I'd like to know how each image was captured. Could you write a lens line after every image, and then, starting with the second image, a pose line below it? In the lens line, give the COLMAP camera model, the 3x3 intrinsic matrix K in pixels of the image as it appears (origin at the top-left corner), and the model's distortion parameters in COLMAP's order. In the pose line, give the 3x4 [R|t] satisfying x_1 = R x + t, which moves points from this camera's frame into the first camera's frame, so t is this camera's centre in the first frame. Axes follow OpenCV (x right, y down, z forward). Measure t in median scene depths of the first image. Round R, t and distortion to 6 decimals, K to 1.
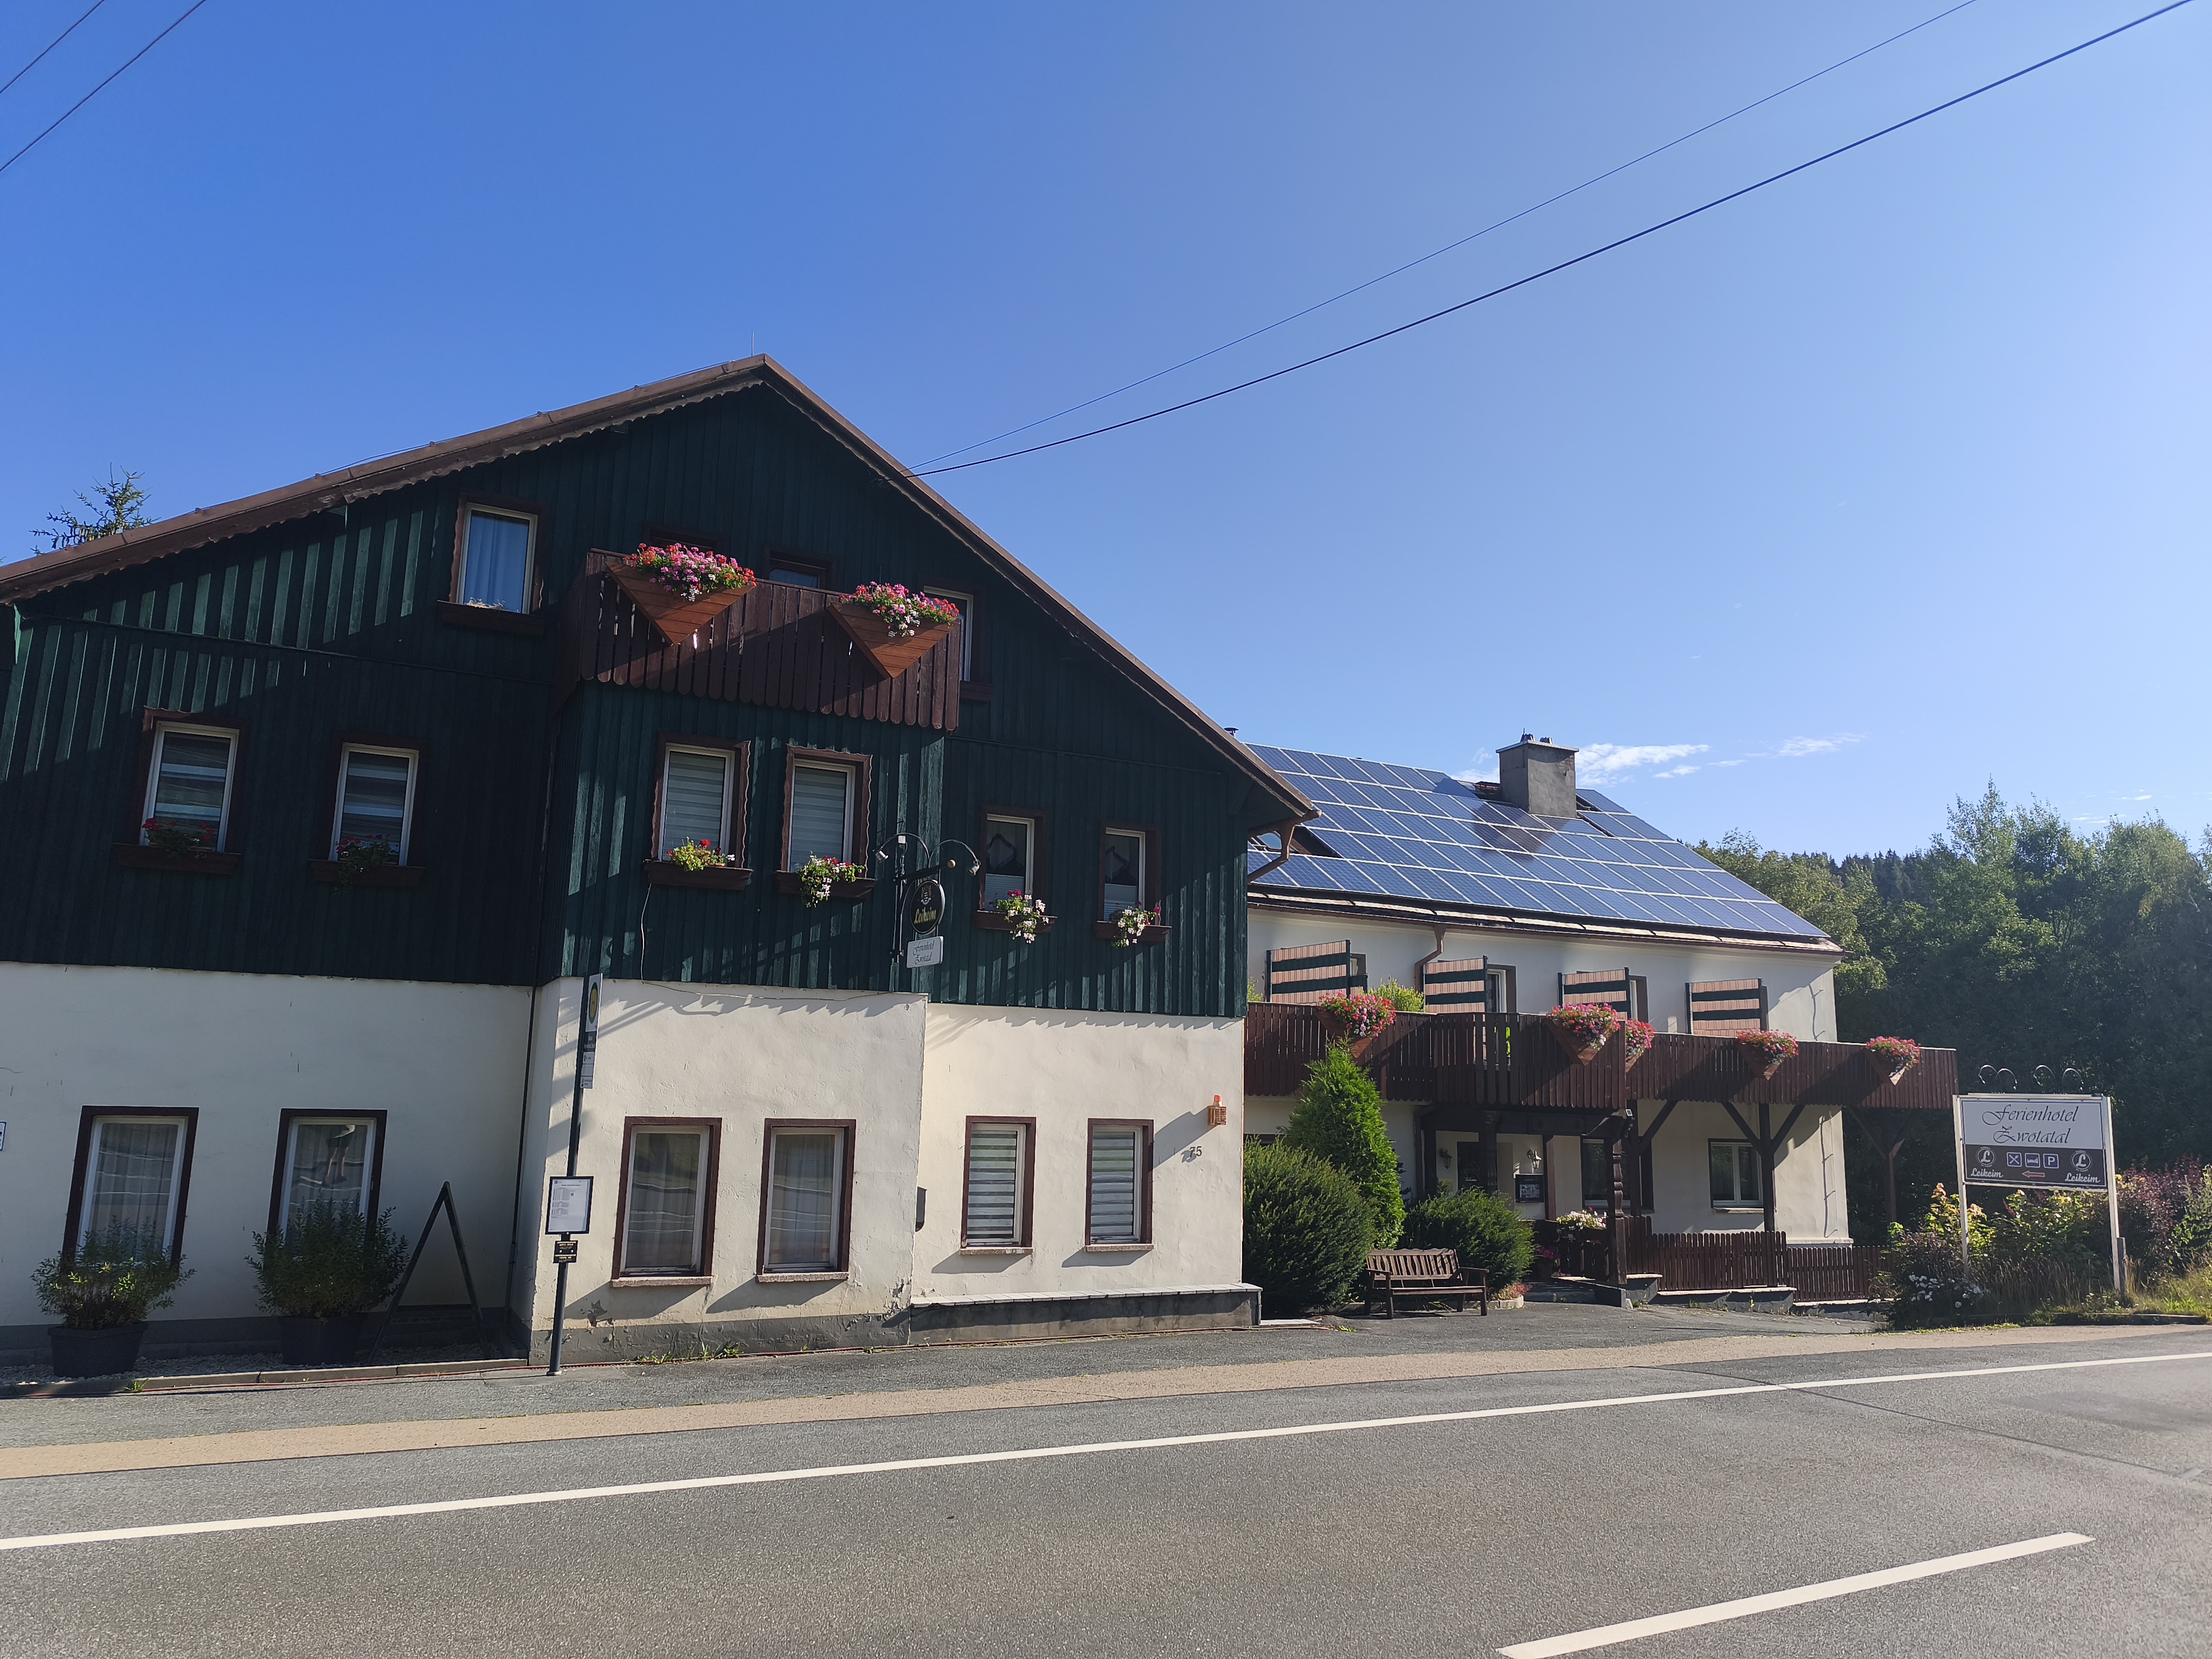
lens RADIAL K [[1516.5, 0, 1093.0], [0, 1516.5, 824.5], [0, 0, 1]] dist [0.066279, -0.093880]
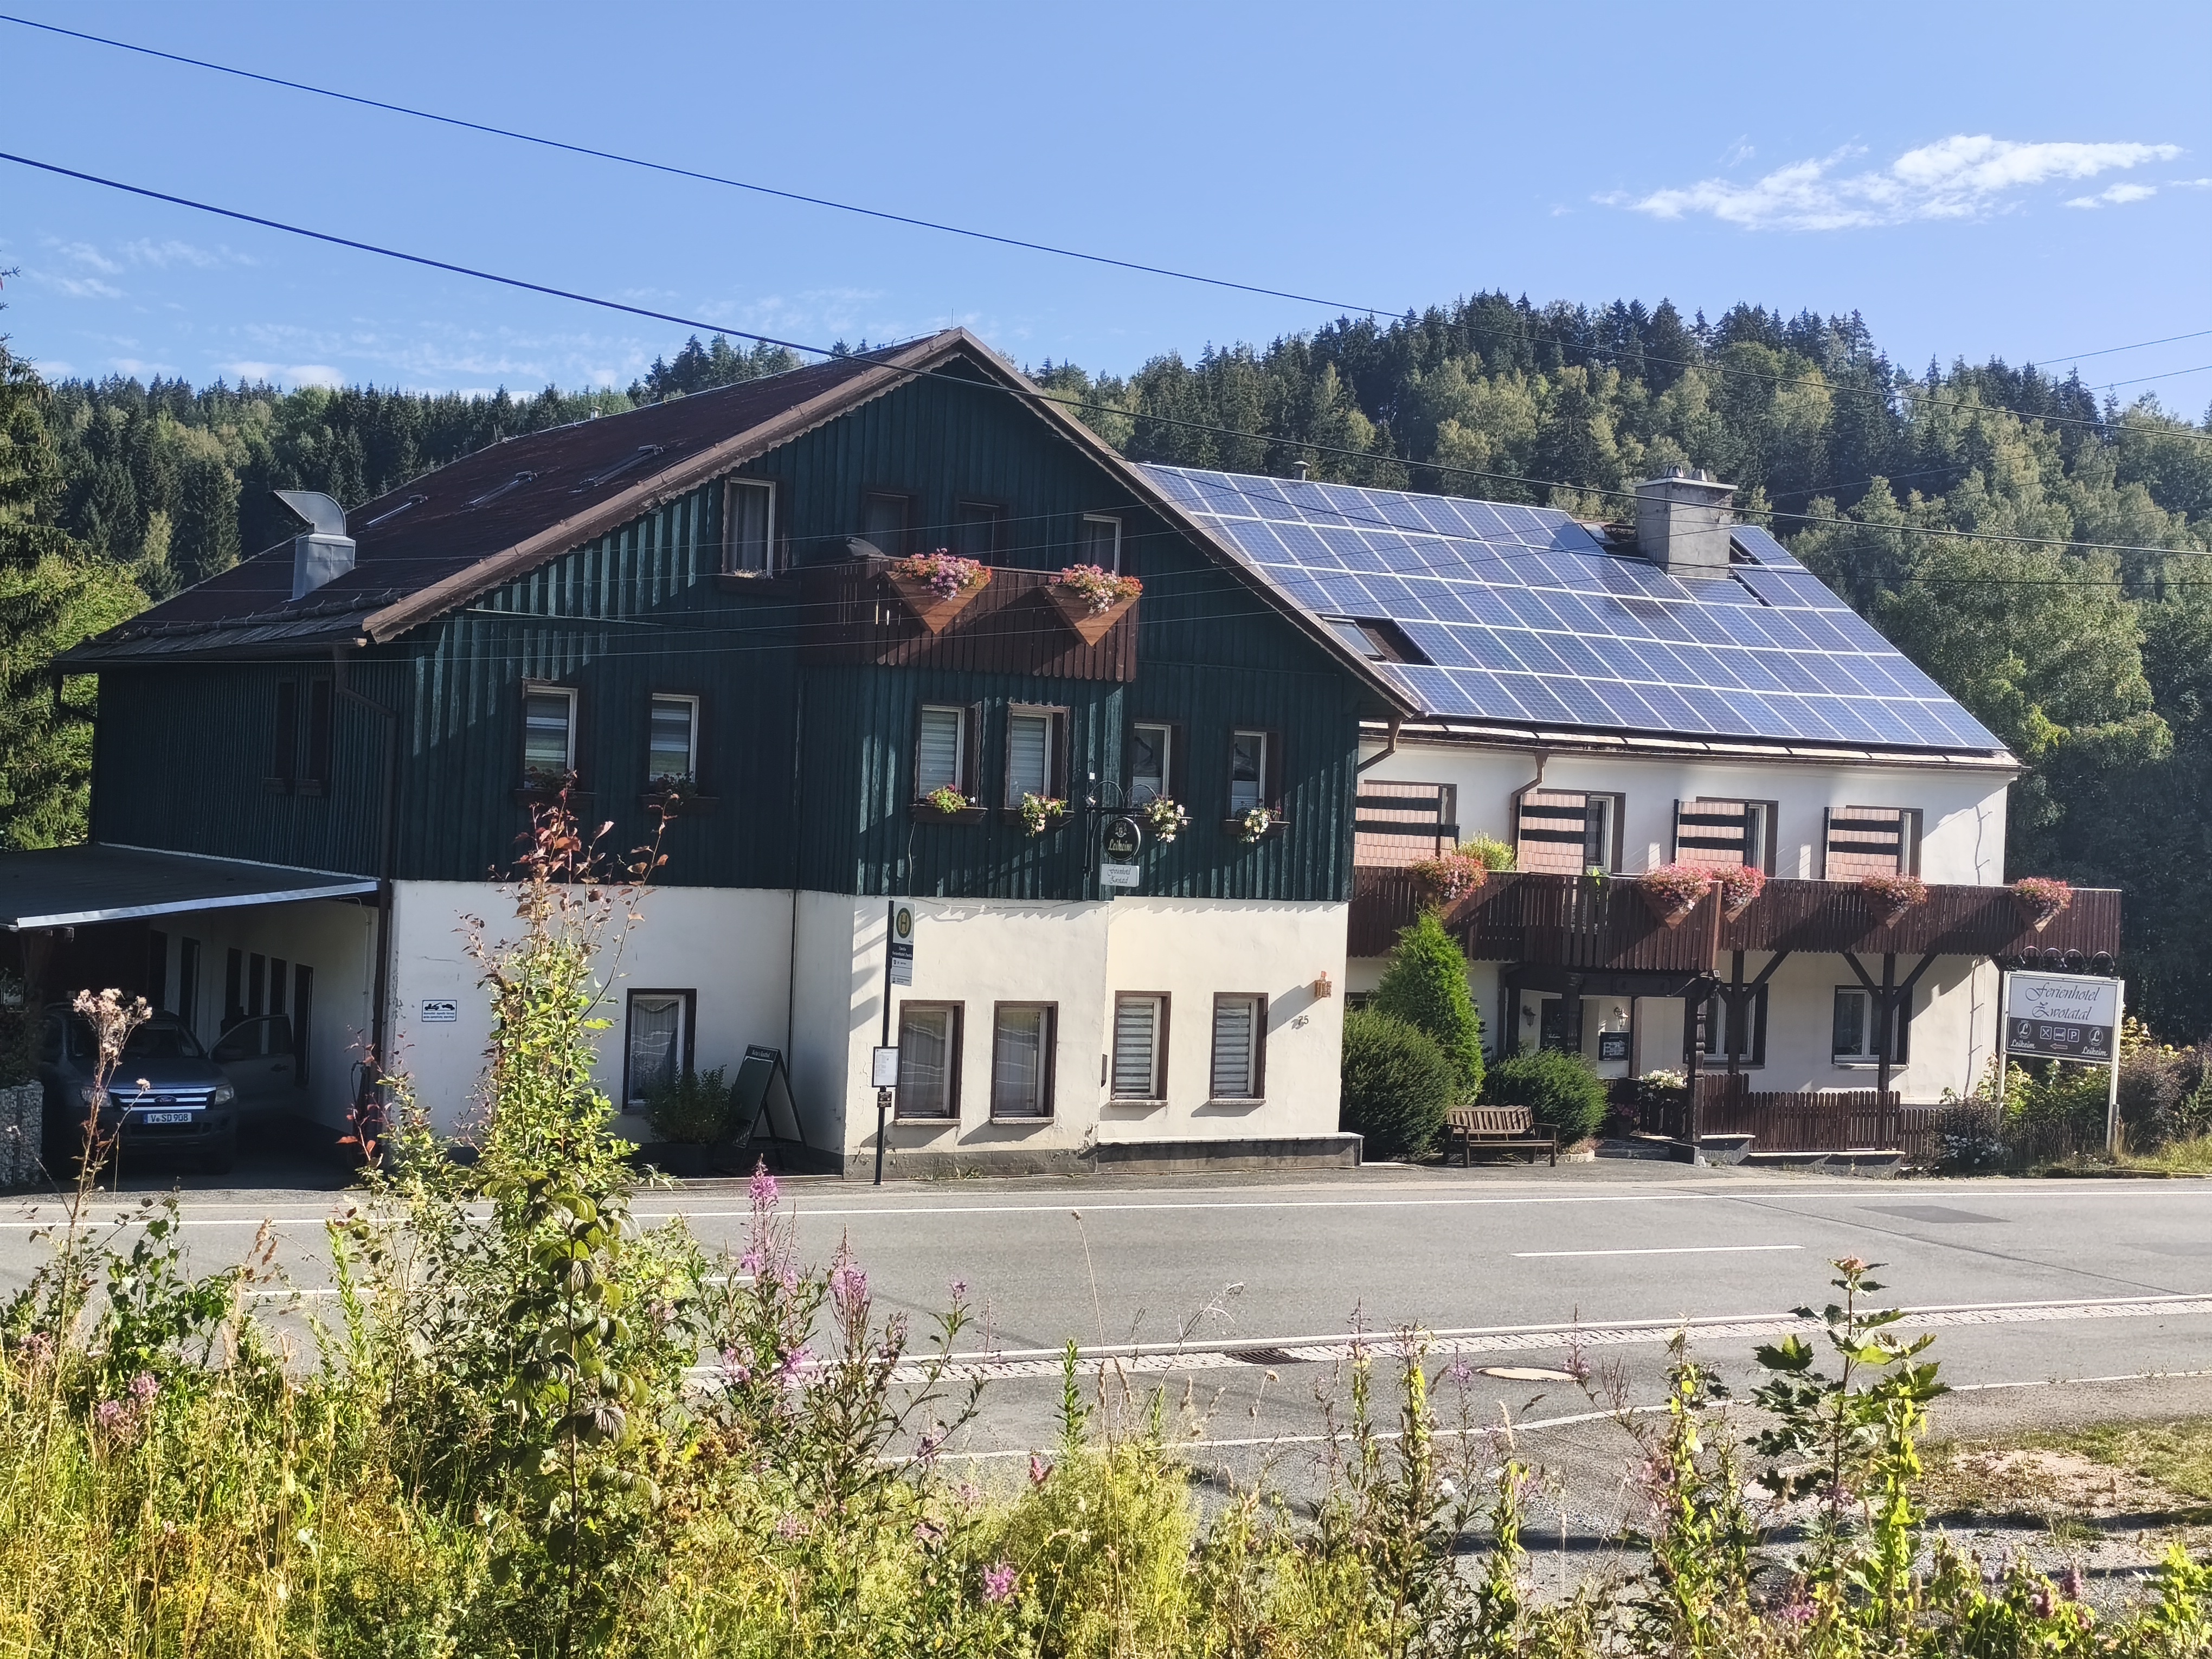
lens RADIAL K [[2987.2, 0, 1107.2], [0, 2987.2, 791.5], [0, 0, 1]] dist [0.199403, -1.033433]
pose [[0.997387, 0.020417, 0.069300, -0.219744], [-0.031868, 0.985204, 0.168399, -0.300042], [-0.064837, -0.170167, 0.983280, -1.068238]]
